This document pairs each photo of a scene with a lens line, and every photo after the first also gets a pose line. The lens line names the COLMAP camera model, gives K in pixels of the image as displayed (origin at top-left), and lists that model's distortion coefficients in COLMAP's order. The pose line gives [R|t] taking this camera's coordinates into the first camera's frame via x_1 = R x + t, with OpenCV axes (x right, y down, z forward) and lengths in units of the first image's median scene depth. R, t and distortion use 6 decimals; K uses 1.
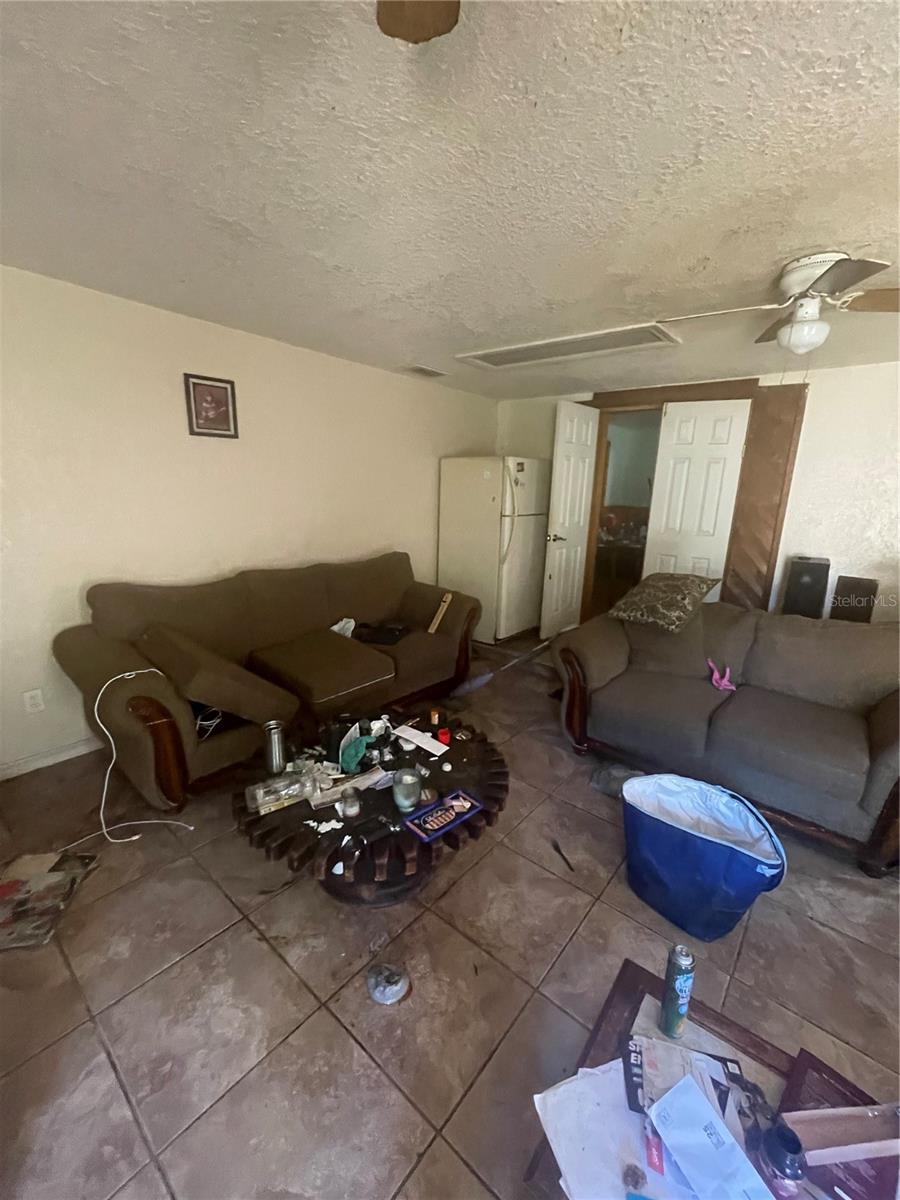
lens RADIAL K [[486.3, 0, 454.9], [0, 486.3, 598.2], [0, 0, 1]] dist [-0.004369, 0.000250]
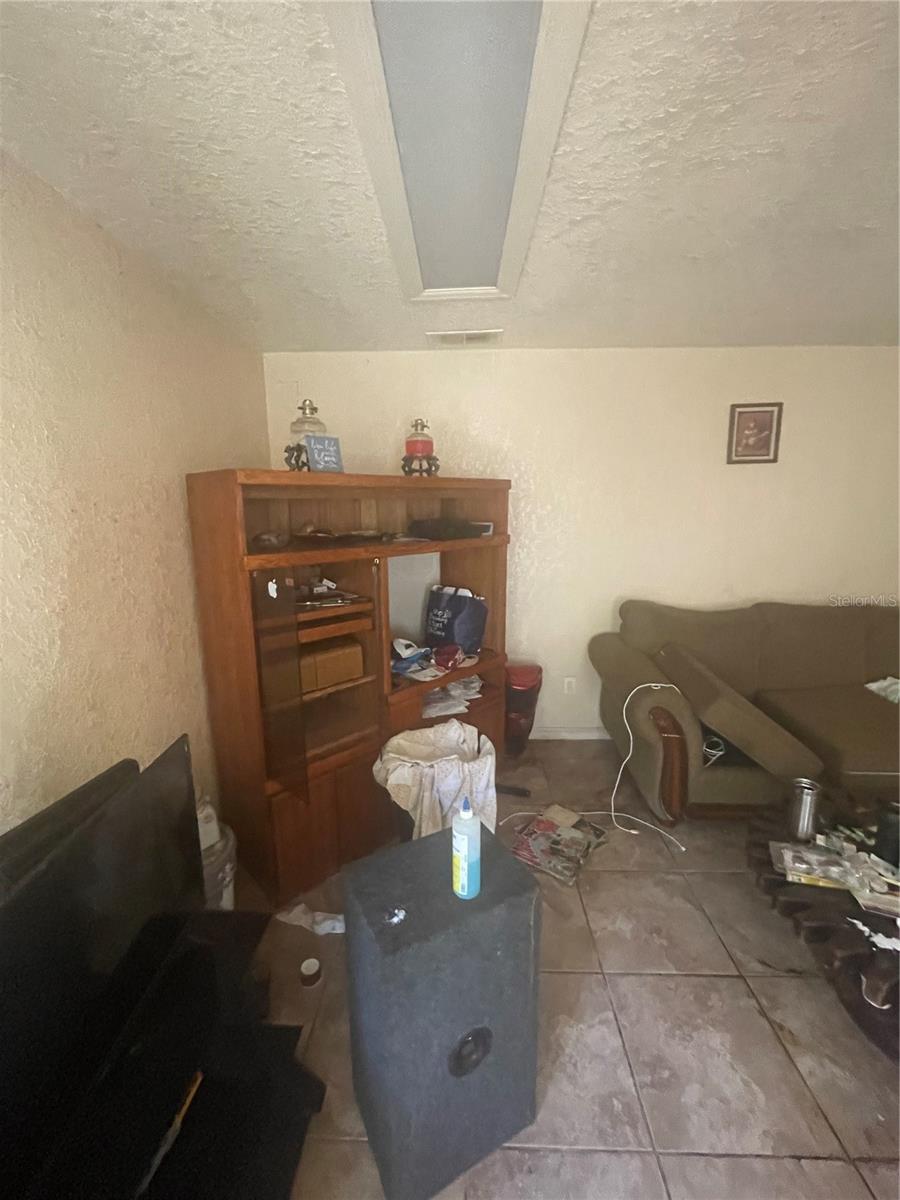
lens RADIAL K [[486.3, 0, 451.0], [0, 486.3, 596.0], [0, 0, 1]] dist [-0.004369, 0.000250]
pose [[0.618367, 0.106244, -0.778675, -0.116656], [-0.147637, 0.988883, 0.017682, 0.004738], [0.771897, 0.104028, 0.627179, -0.072084]]
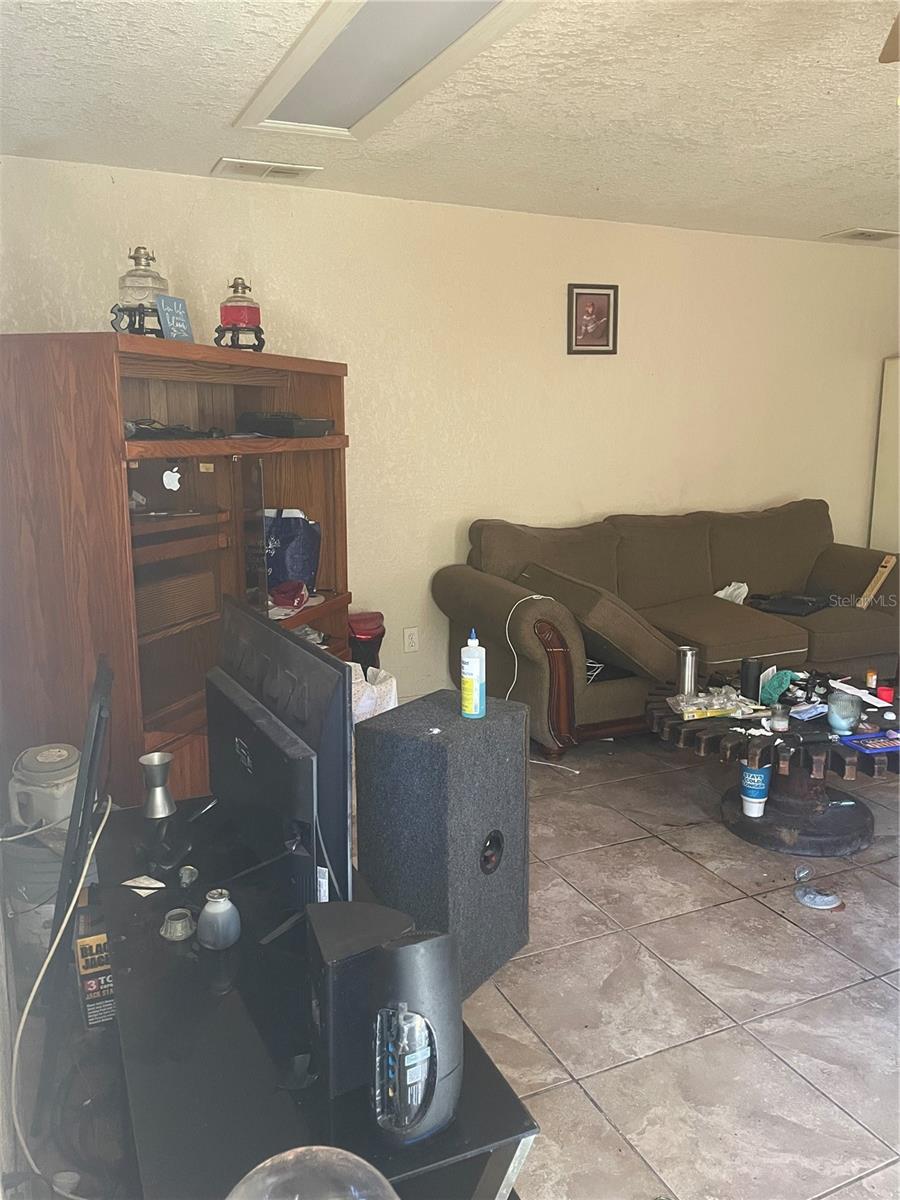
lens RADIAL K [[923.8, 0, 445.4], [0, 923.8, 604.2], [0, 0, 1]] dist [0.051902, -0.040009]
pose [[0.903547, 0.040795, -0.426543, -0.029243], [-0.059182, 0.997798, -0.029935, 0.237691], [0.424383, 0.052291, 0.903972, -0.784303]]
